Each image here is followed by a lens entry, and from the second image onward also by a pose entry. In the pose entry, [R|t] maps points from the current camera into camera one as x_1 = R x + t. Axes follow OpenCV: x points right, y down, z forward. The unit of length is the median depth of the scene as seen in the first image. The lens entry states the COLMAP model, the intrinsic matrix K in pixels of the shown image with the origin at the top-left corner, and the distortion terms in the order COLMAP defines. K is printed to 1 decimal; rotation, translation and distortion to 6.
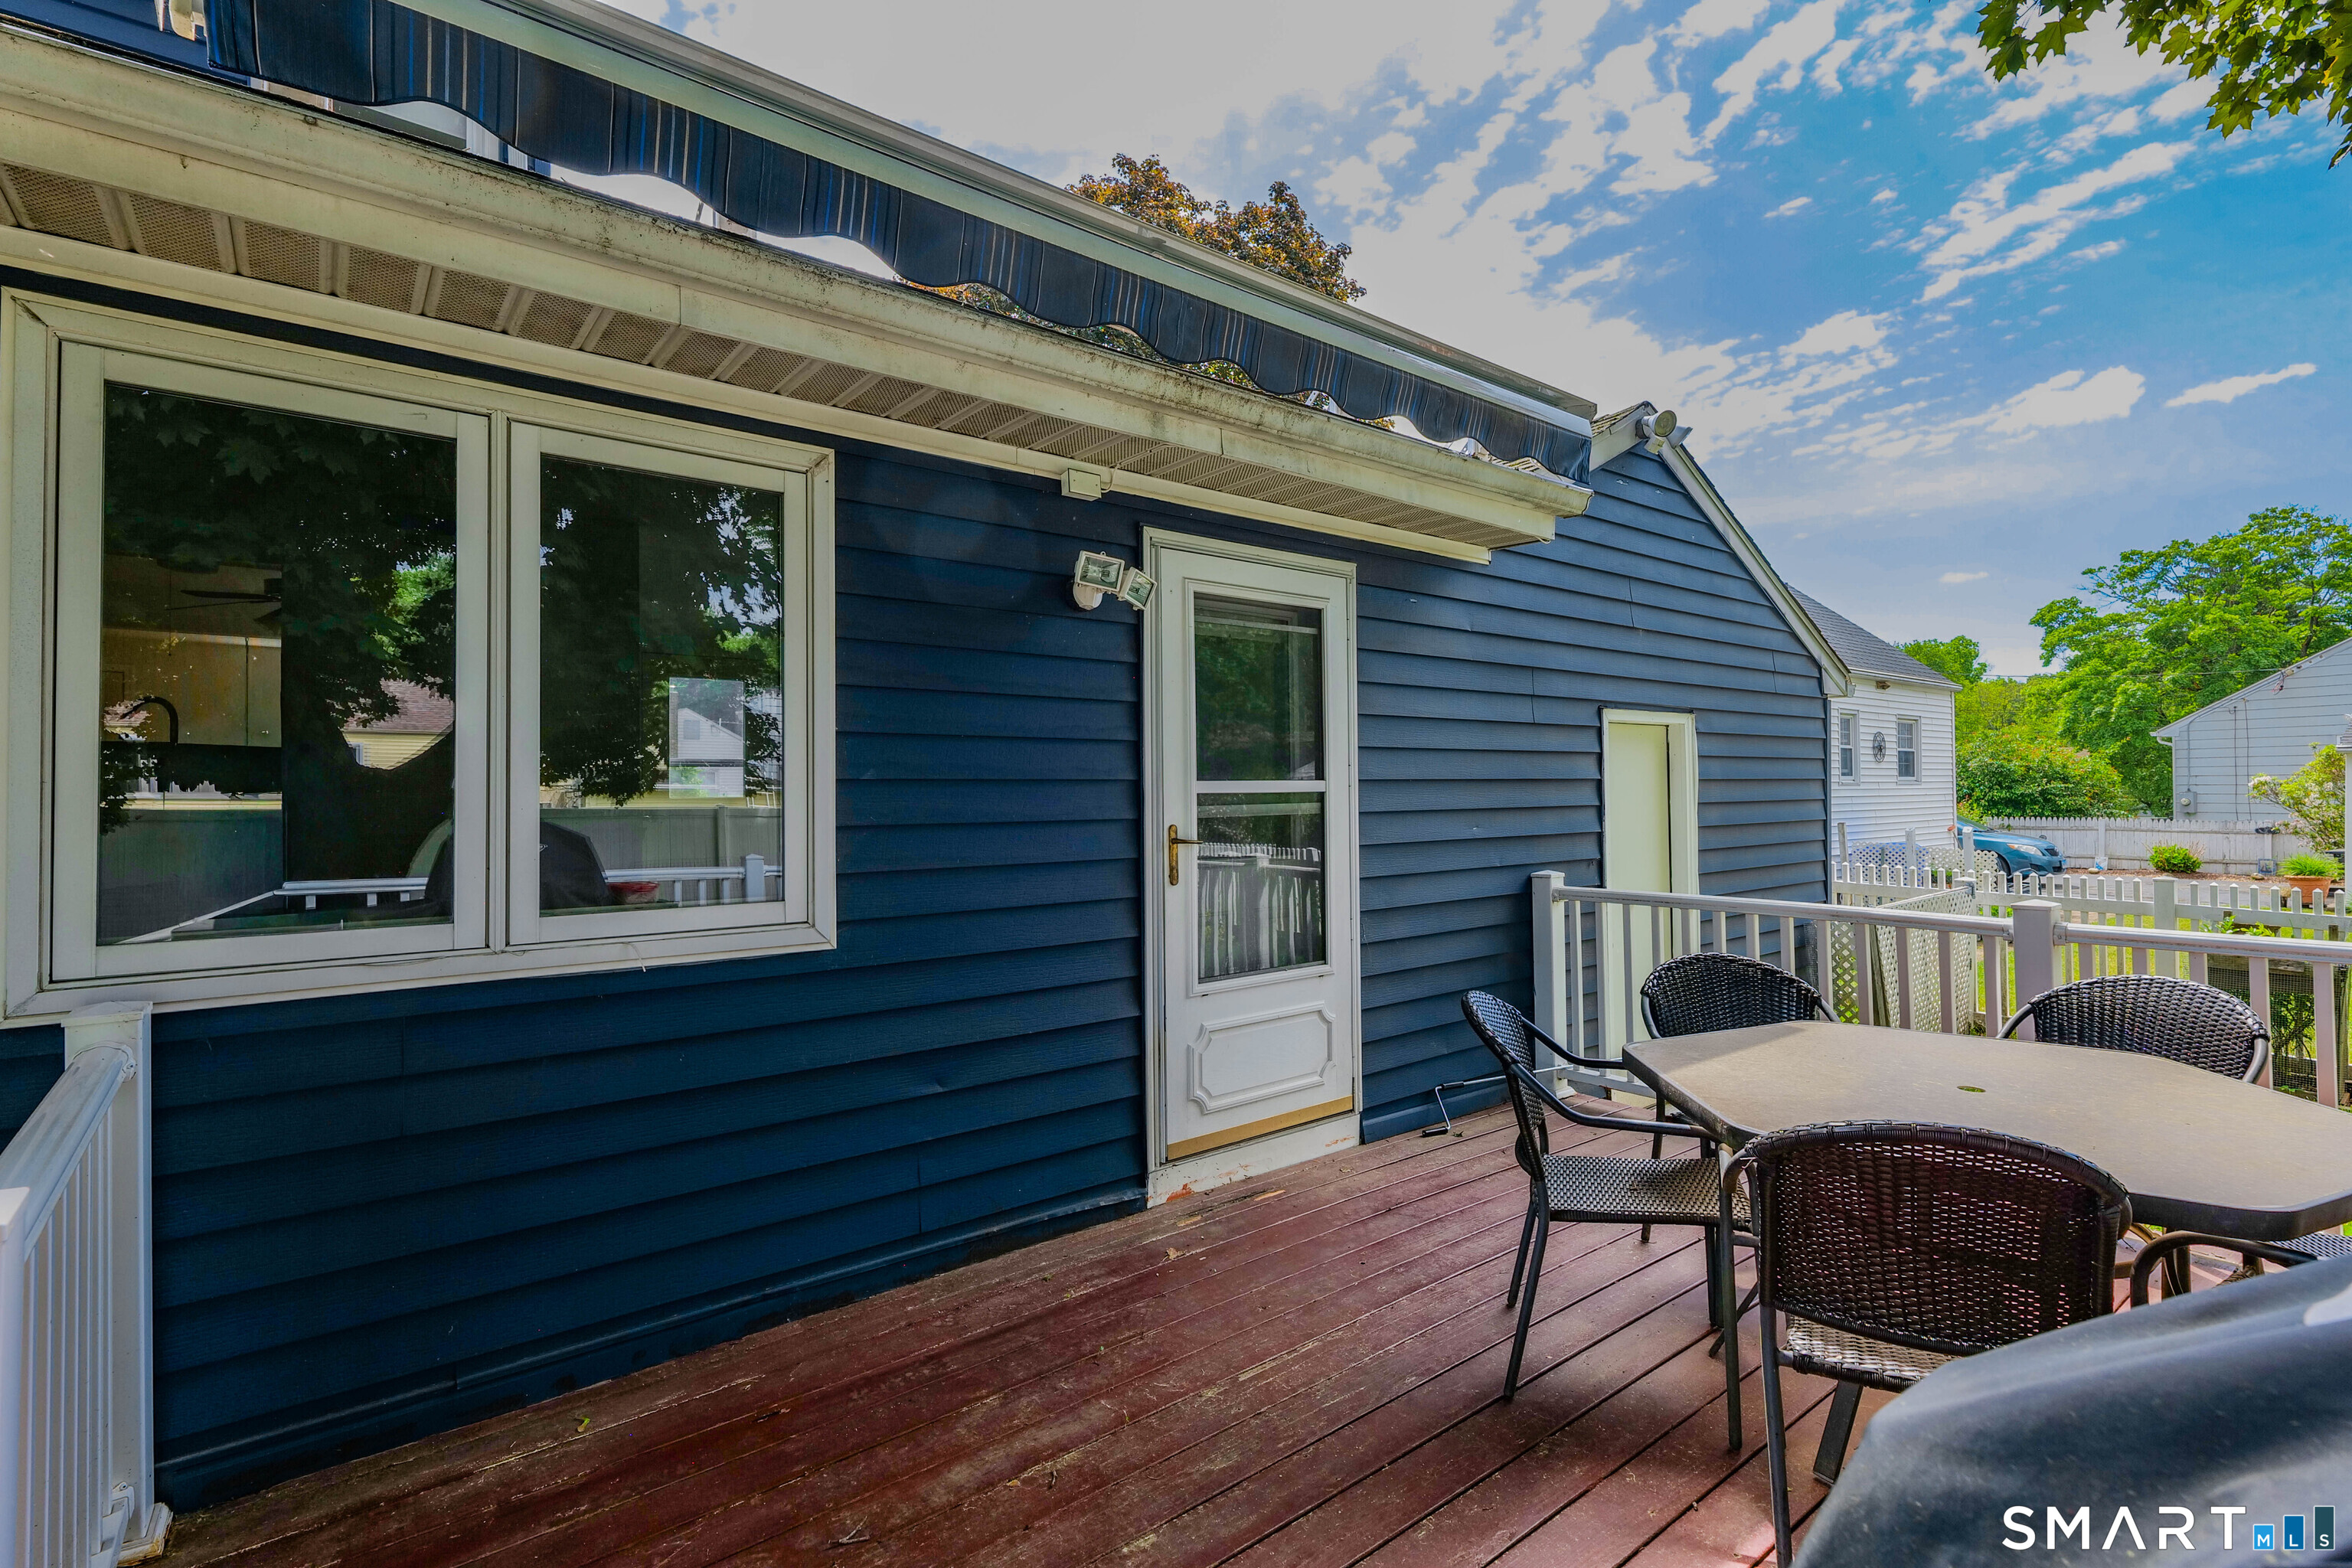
lens RADIAL K [[1082.3, 0, 1167.5], [0, 1082.3, 772.0], [0, 0, 1]] dist [0.005623, -0.002004]
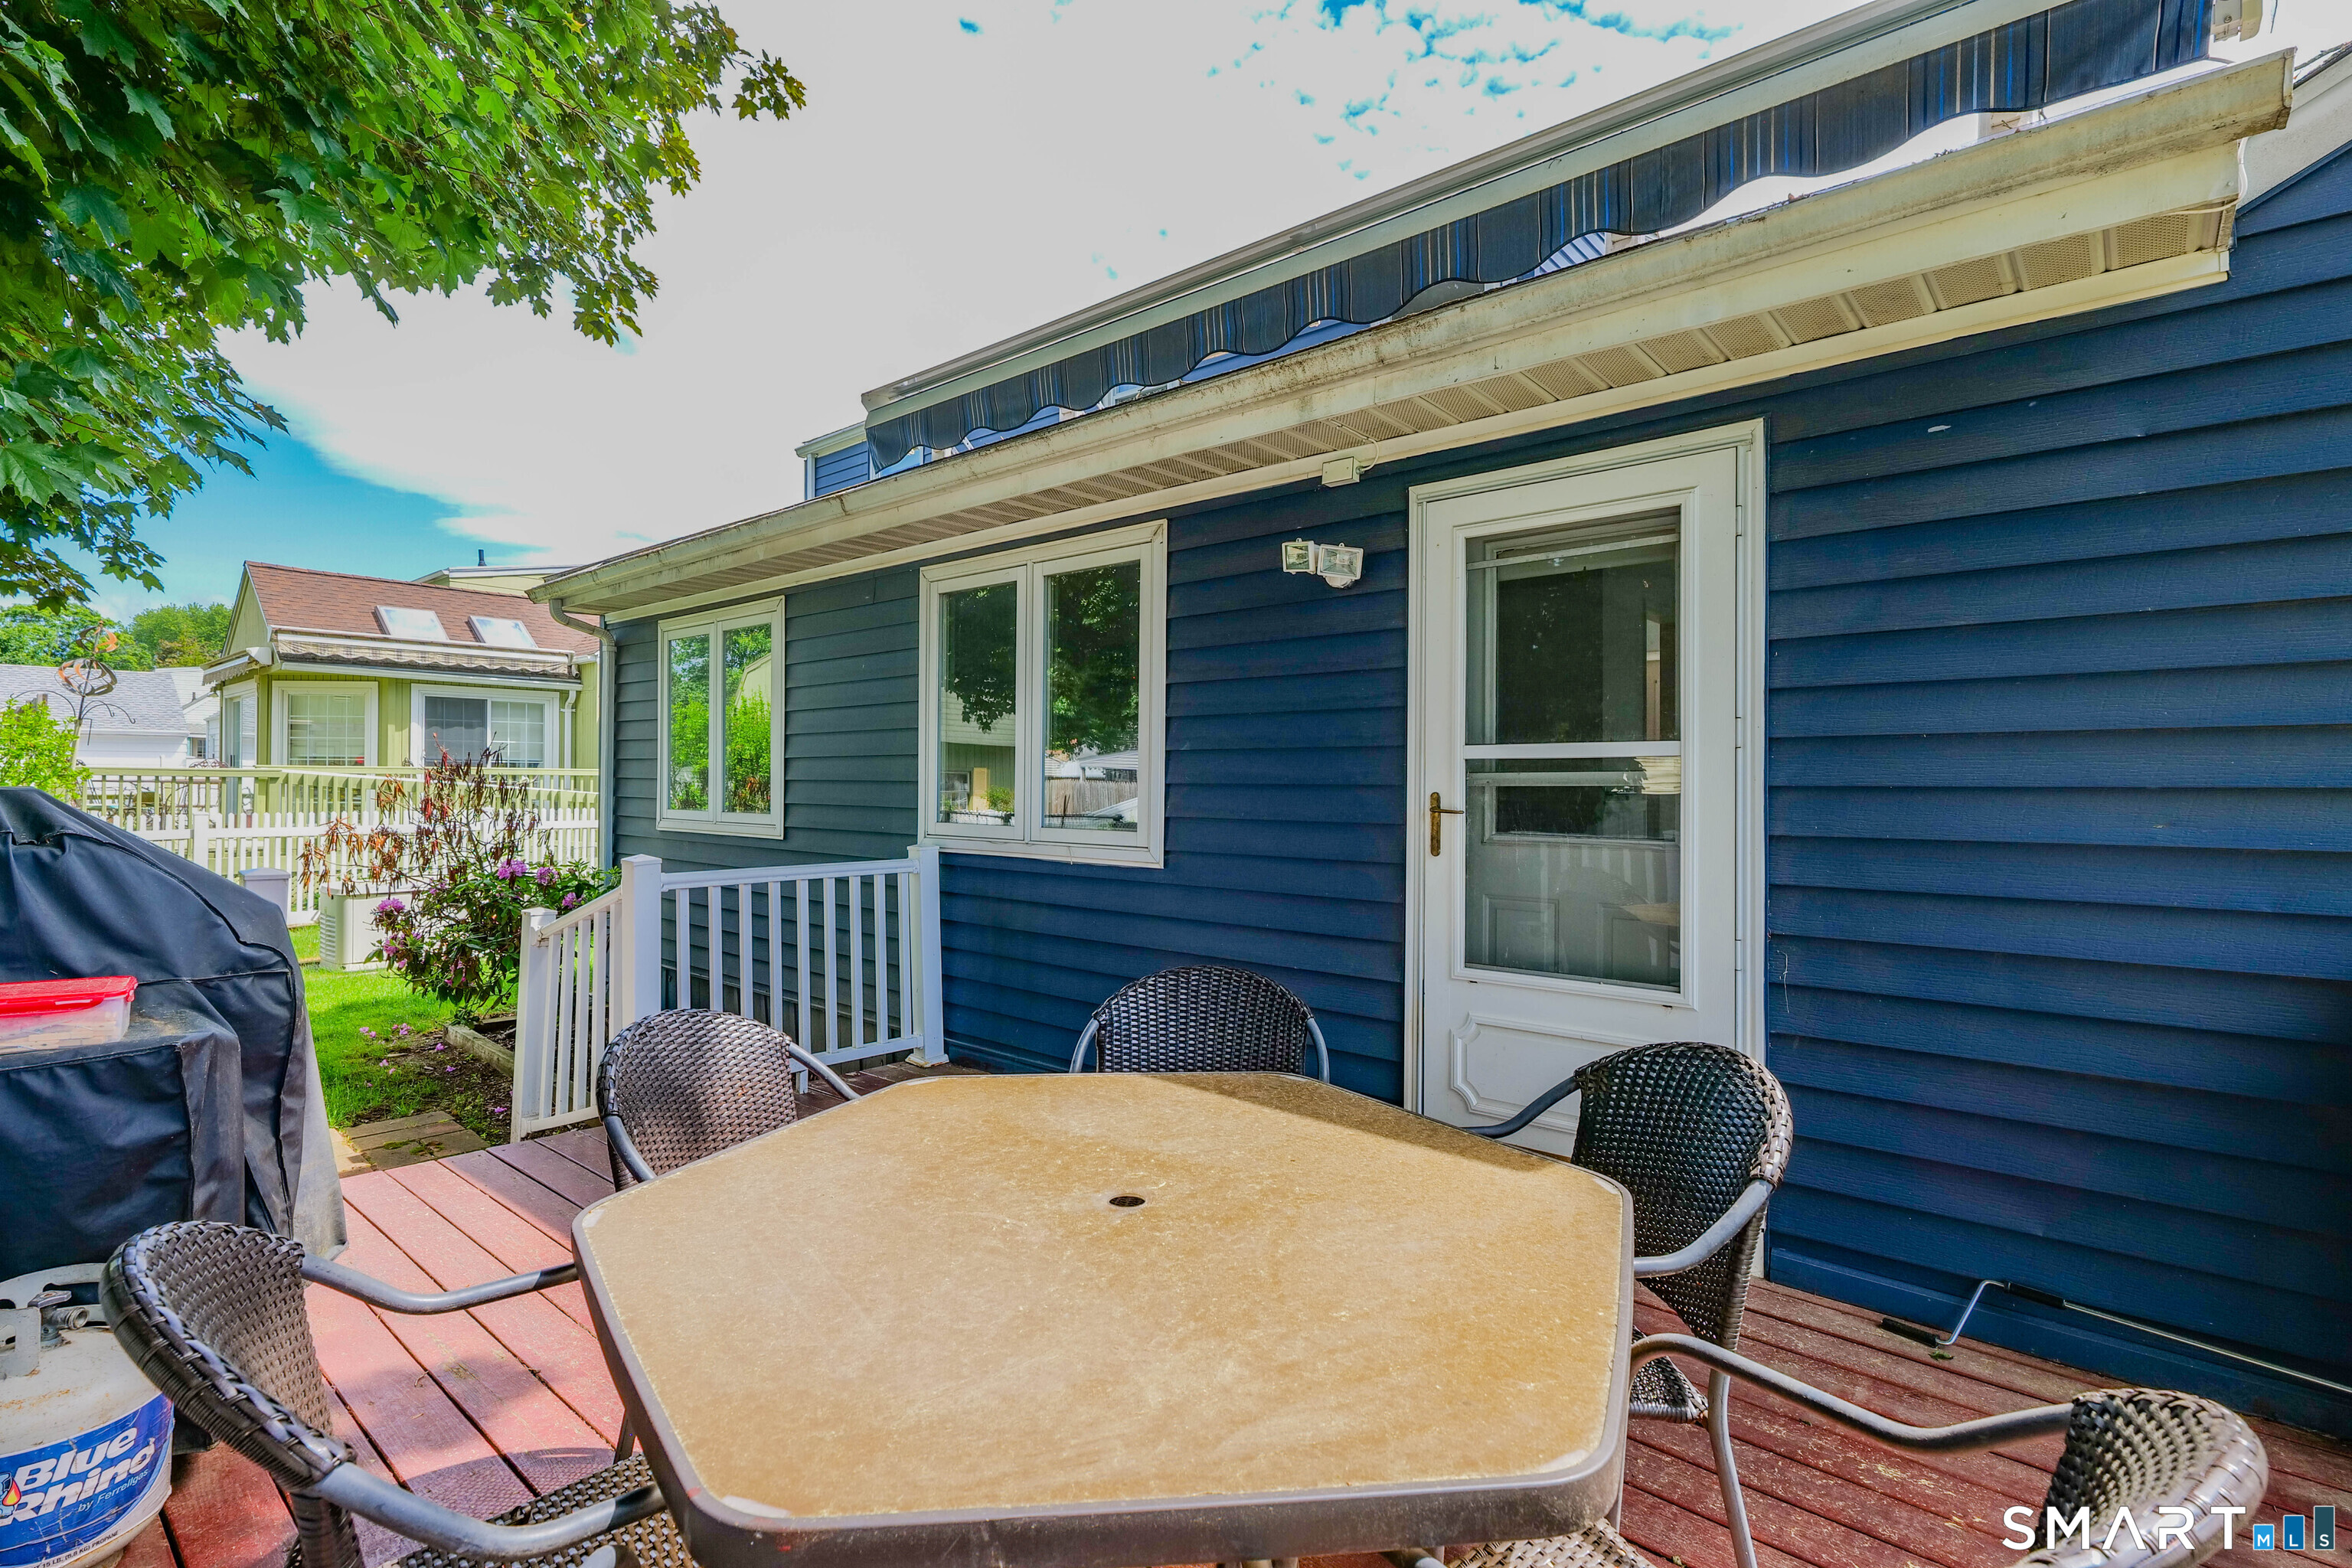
lens RADIAL K [[1082.3, 0, 1164.0], [0, 1082.3, 780.1], [0, 0, 1]] dist [0.005623, -0.002004]
pose [[0.202113, -0.002779, -0.979358, 0.888325], [-0.000026, 0.999996, -0.002843, 0.041157], [0.979362, 0.000600, 0.202112, 0.578599]]
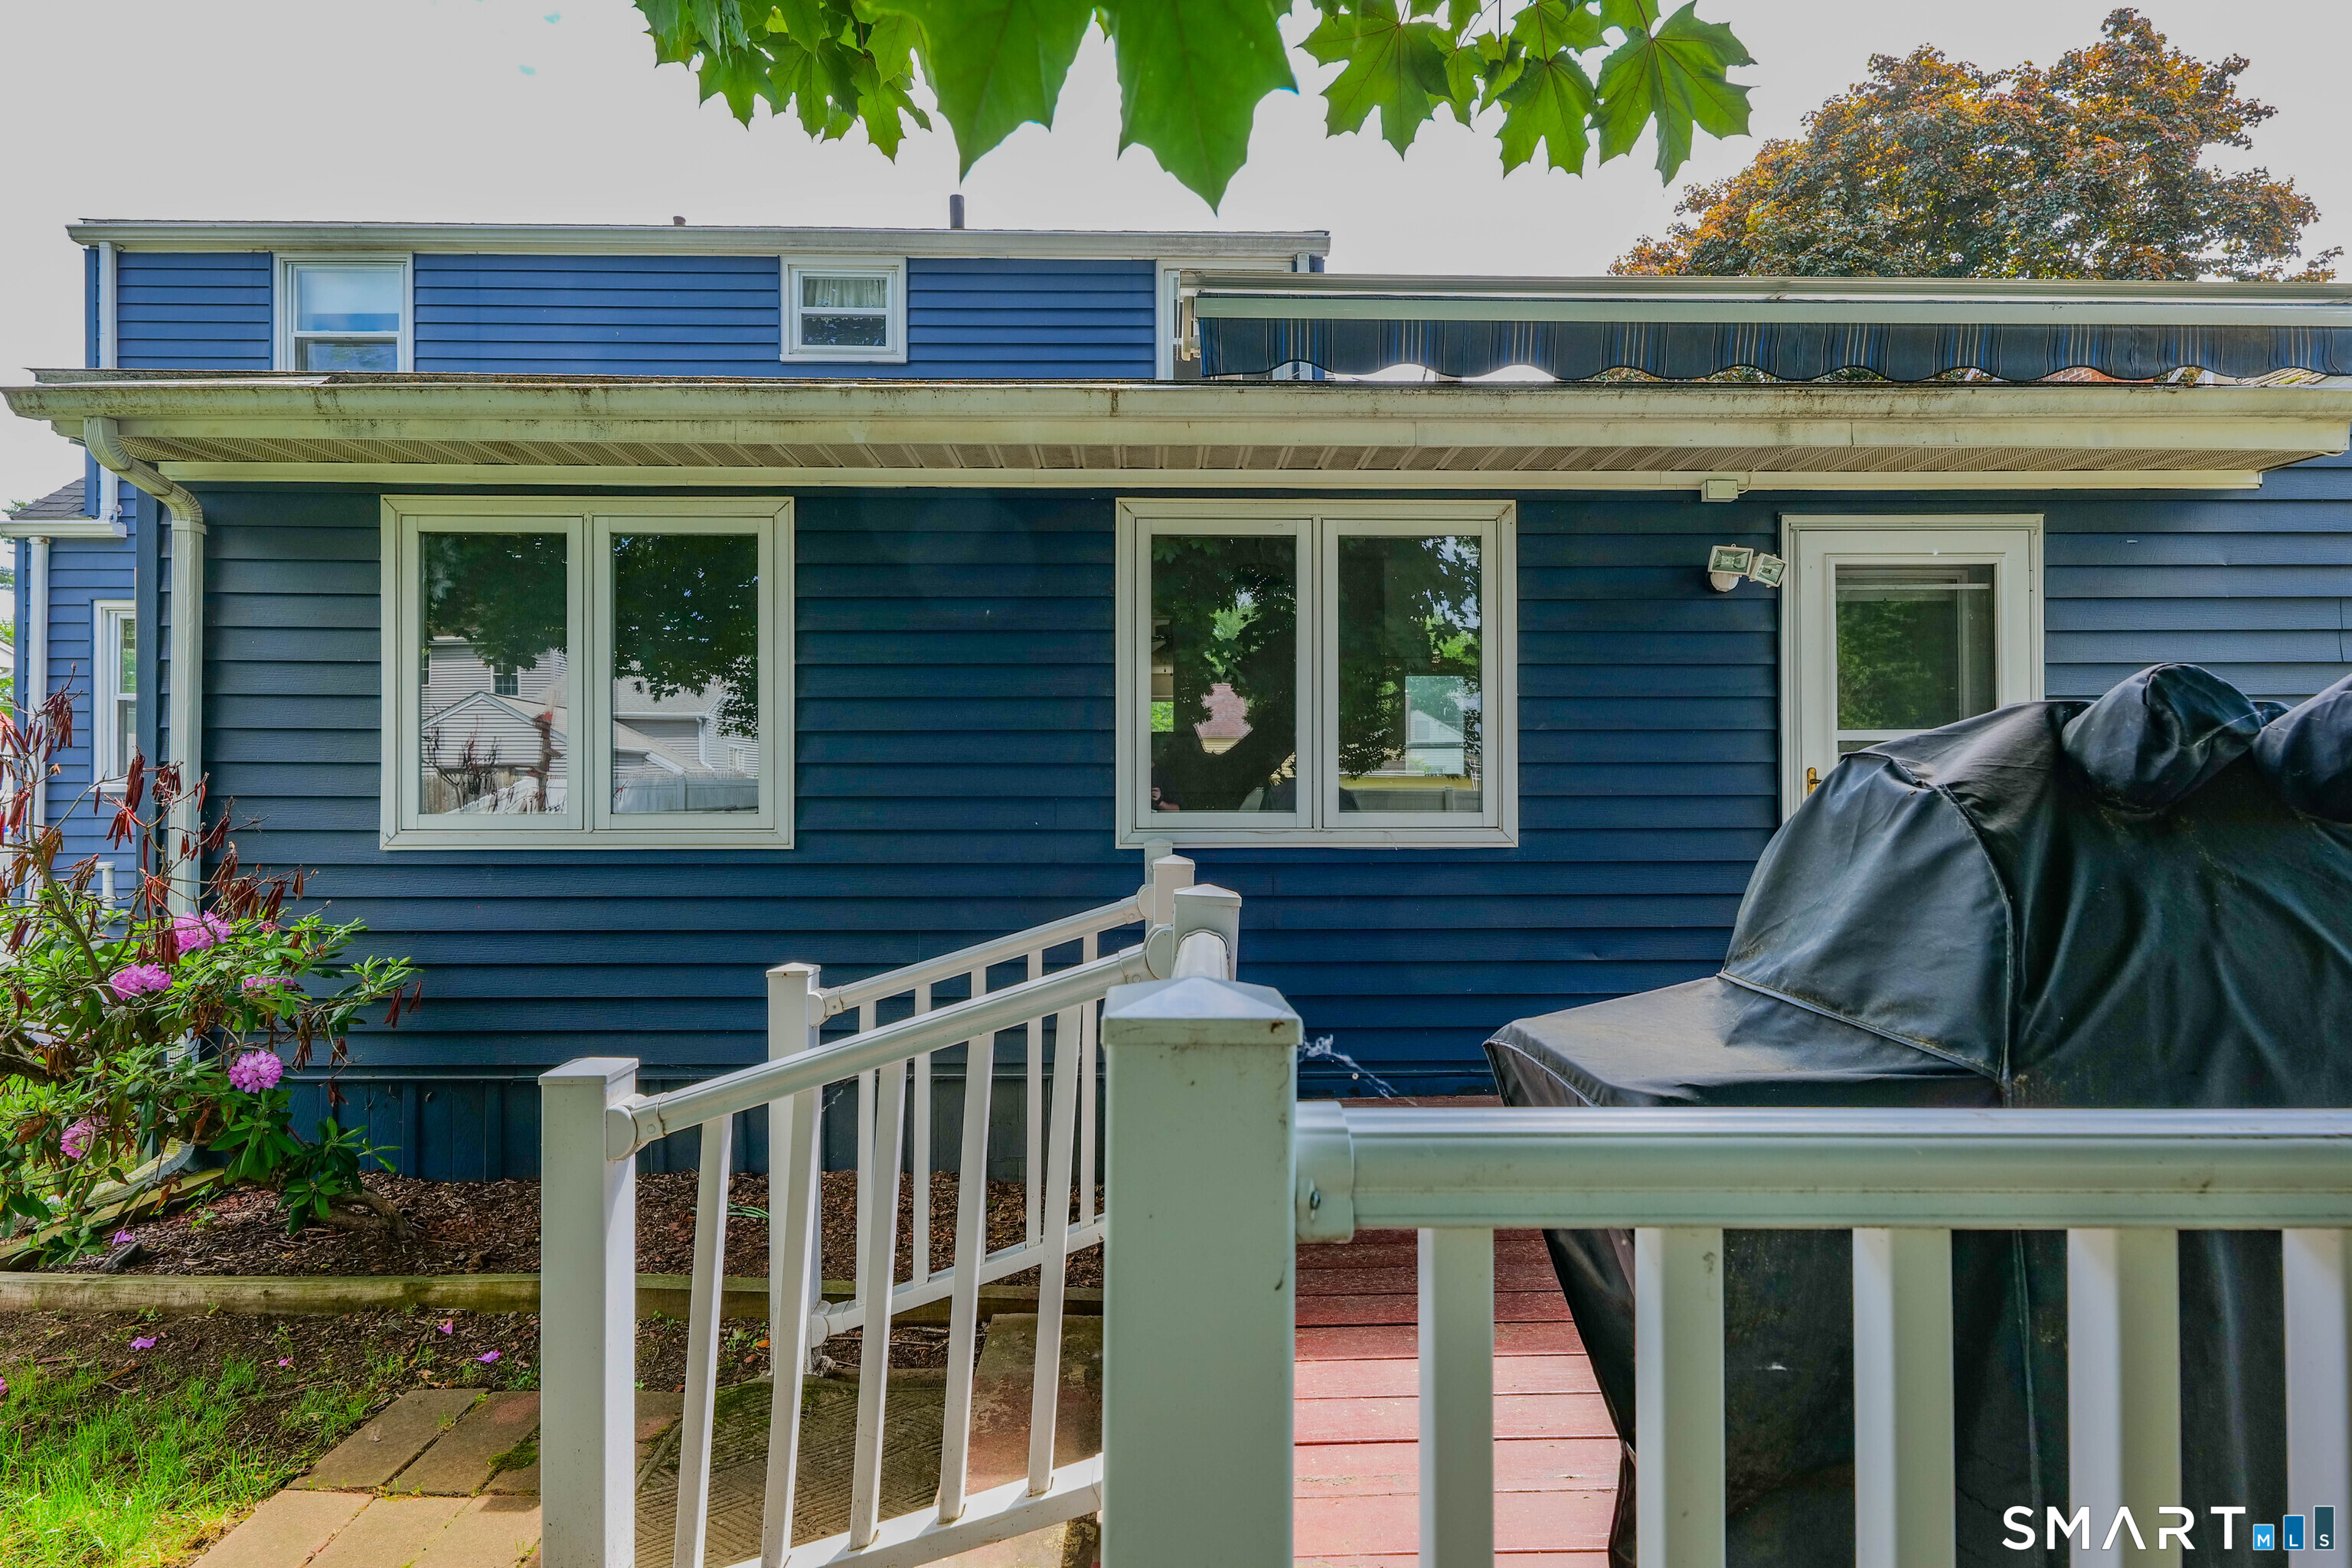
lens RADIAL K [[1082.3, 0, 1155.4], [0, 1082.3, 779.8], [0, 0, 1]] dist [0.005623, -0.002004]
pose [[0.796812, -0.004553, -0.604210, 0.145522], [0.005969, 0.999982, 0.000337, 0.056908], [0.604198, -0.003874, 0.796825, -0.354699]]
